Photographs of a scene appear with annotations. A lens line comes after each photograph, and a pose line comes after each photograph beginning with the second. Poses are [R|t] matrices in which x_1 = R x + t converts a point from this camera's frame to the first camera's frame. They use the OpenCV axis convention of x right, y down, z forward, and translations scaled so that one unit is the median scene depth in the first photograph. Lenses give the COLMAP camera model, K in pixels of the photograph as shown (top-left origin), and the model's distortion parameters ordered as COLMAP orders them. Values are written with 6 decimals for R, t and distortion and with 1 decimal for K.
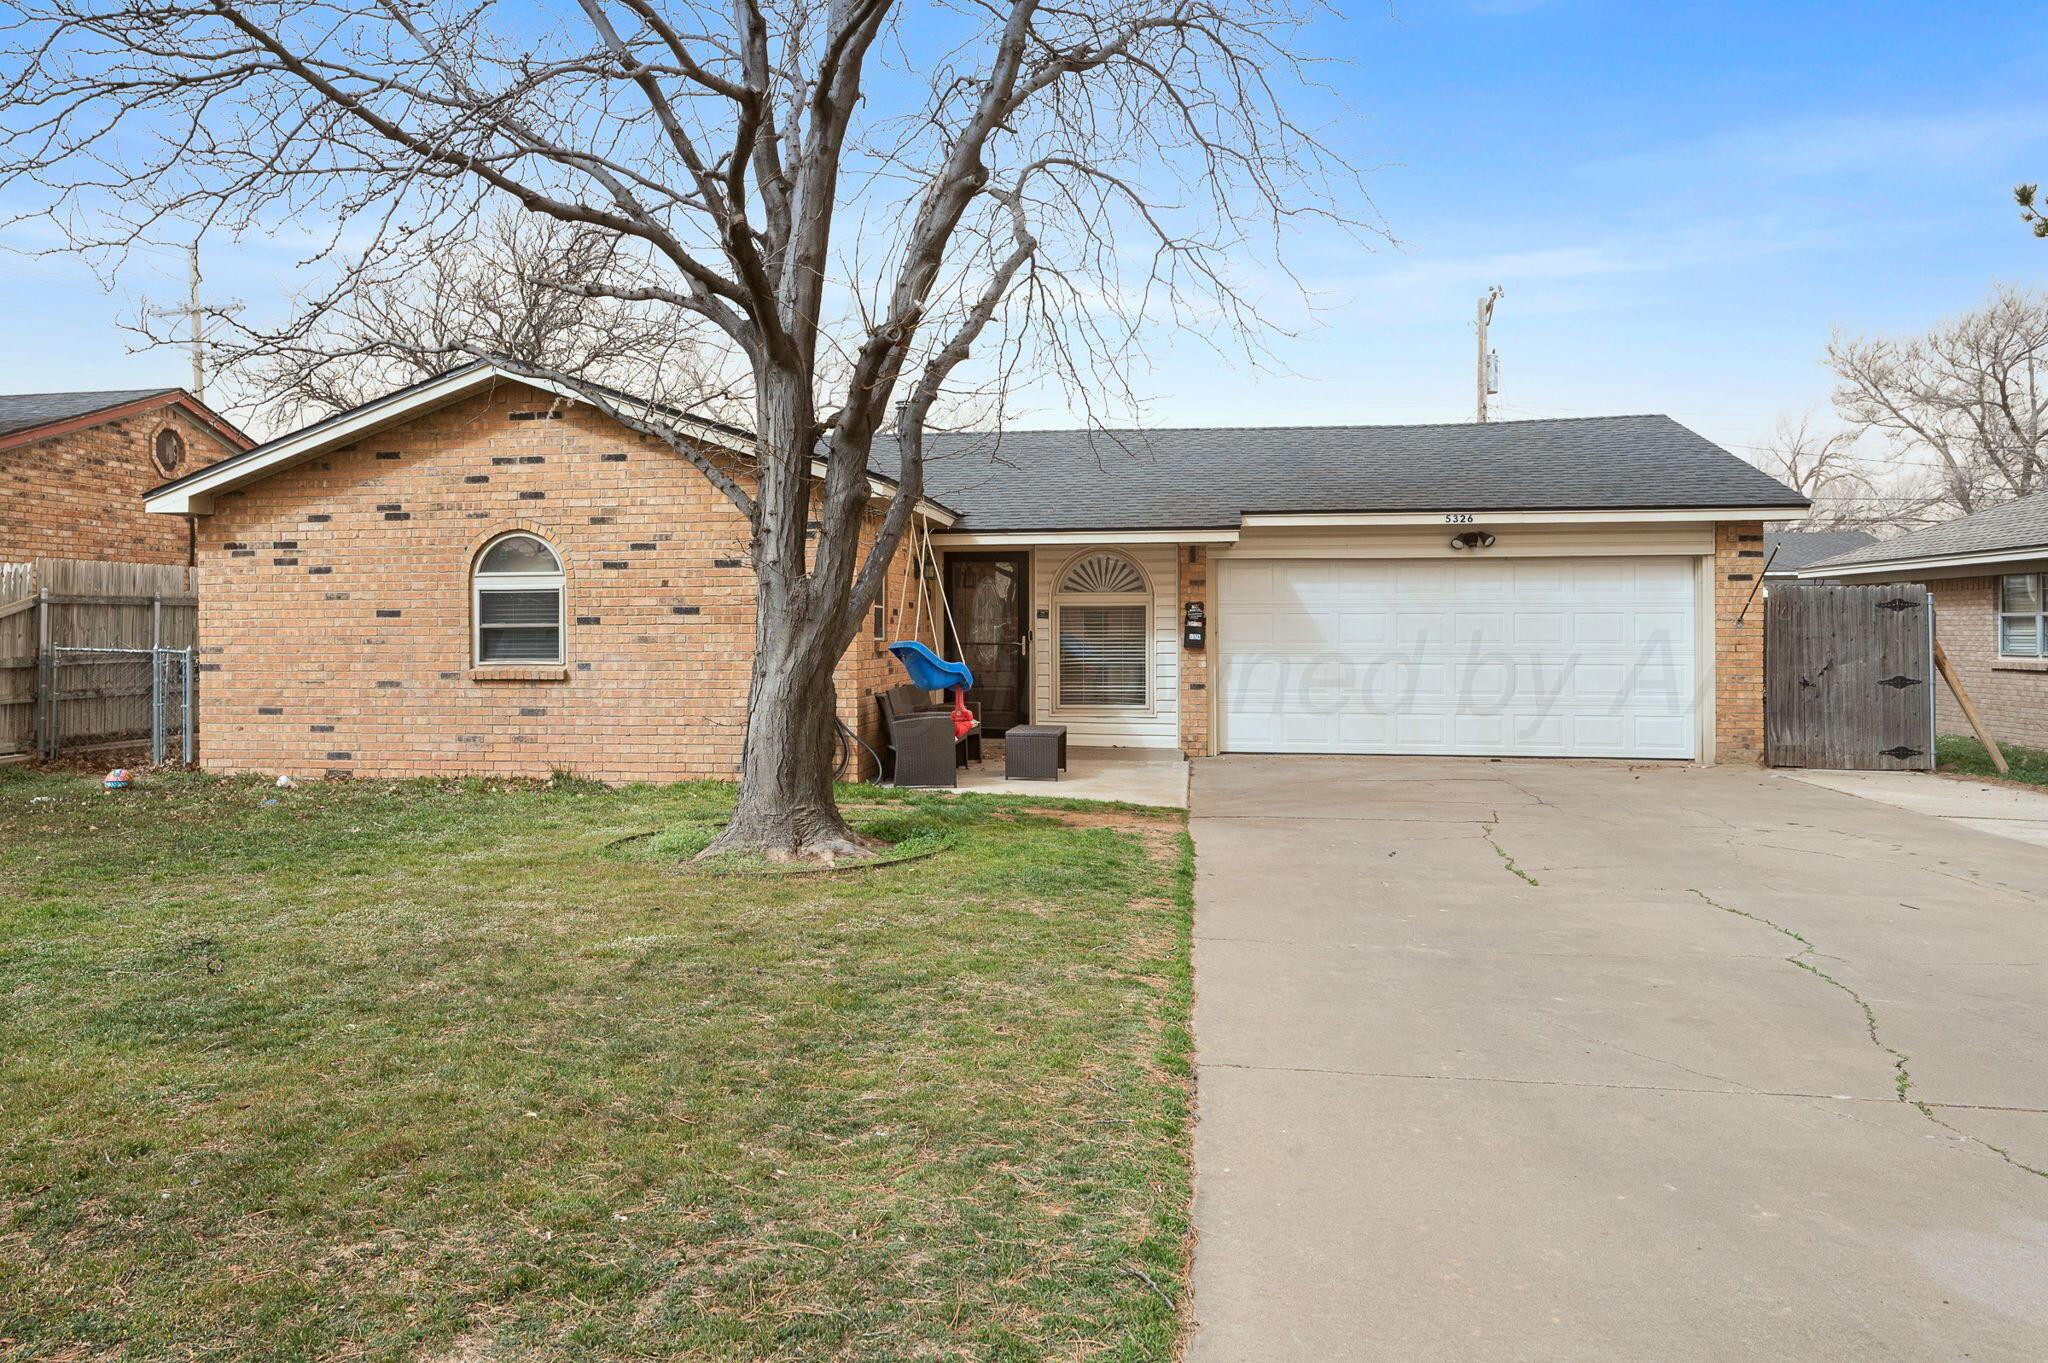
lens RADIAL K [[1197.3, 0, 1024.0], [0, 1197.3, 681.5], [0, 0, 1]] dist [-0.001176, -0.000890]
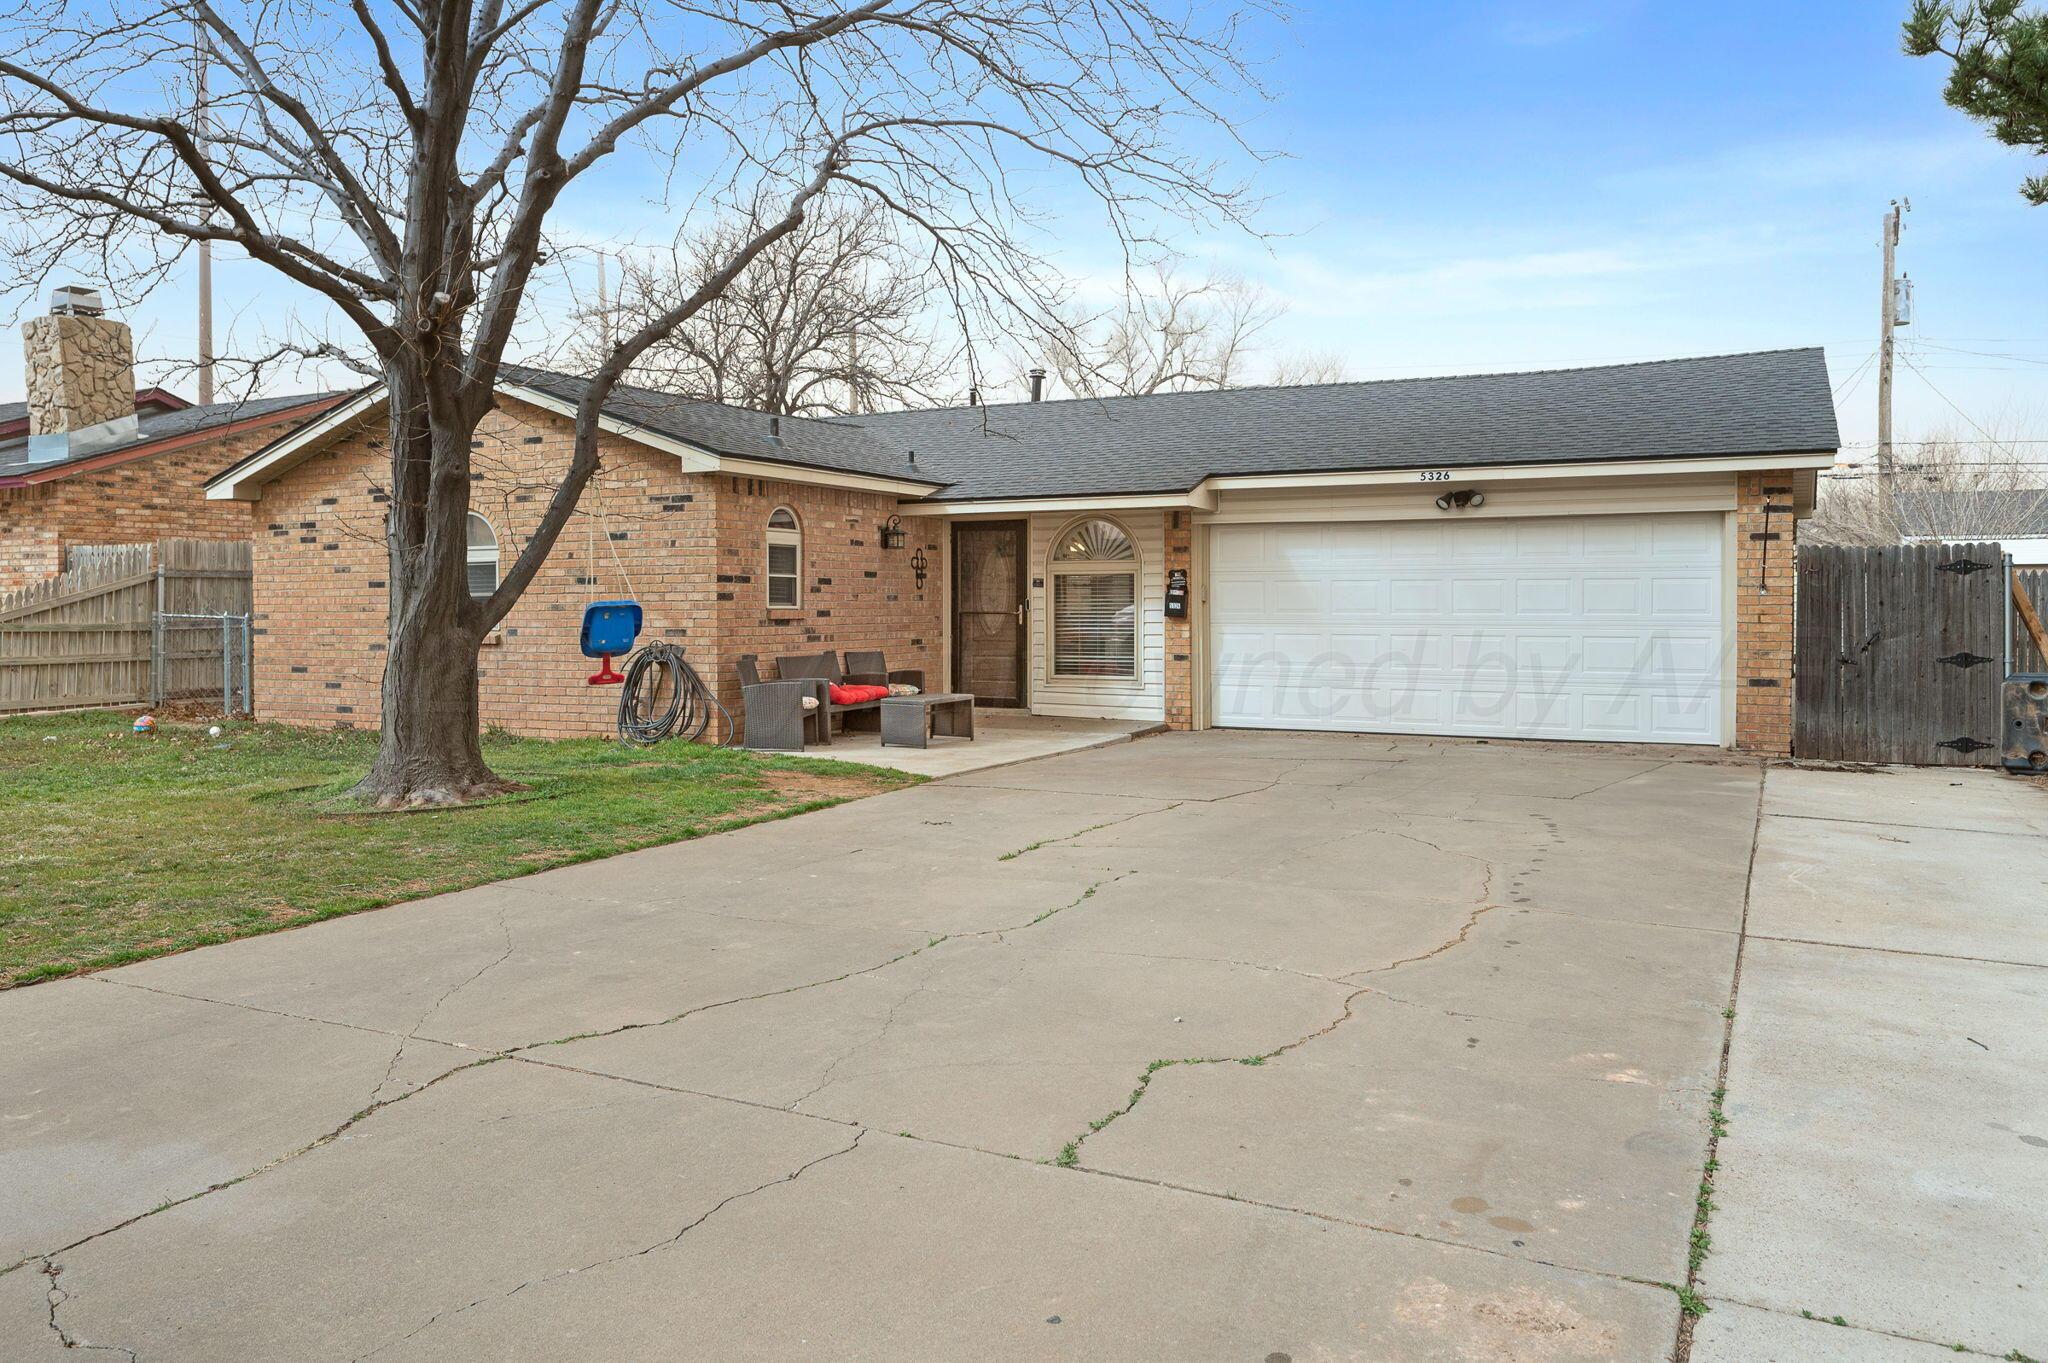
lens RADIAL K [[1220.5, 0, 1024.3], [0, 1220.5, 671.1], [0, 0, 1]] dist [0.000033, 0.000350]
pose [[0.971194, 0.012872, -0.237941, 0.294710], [-0.009404, 0.999832, 0.015705, 0.000982], [0.238103, -0.013015, 0.971153, 0.020801]]
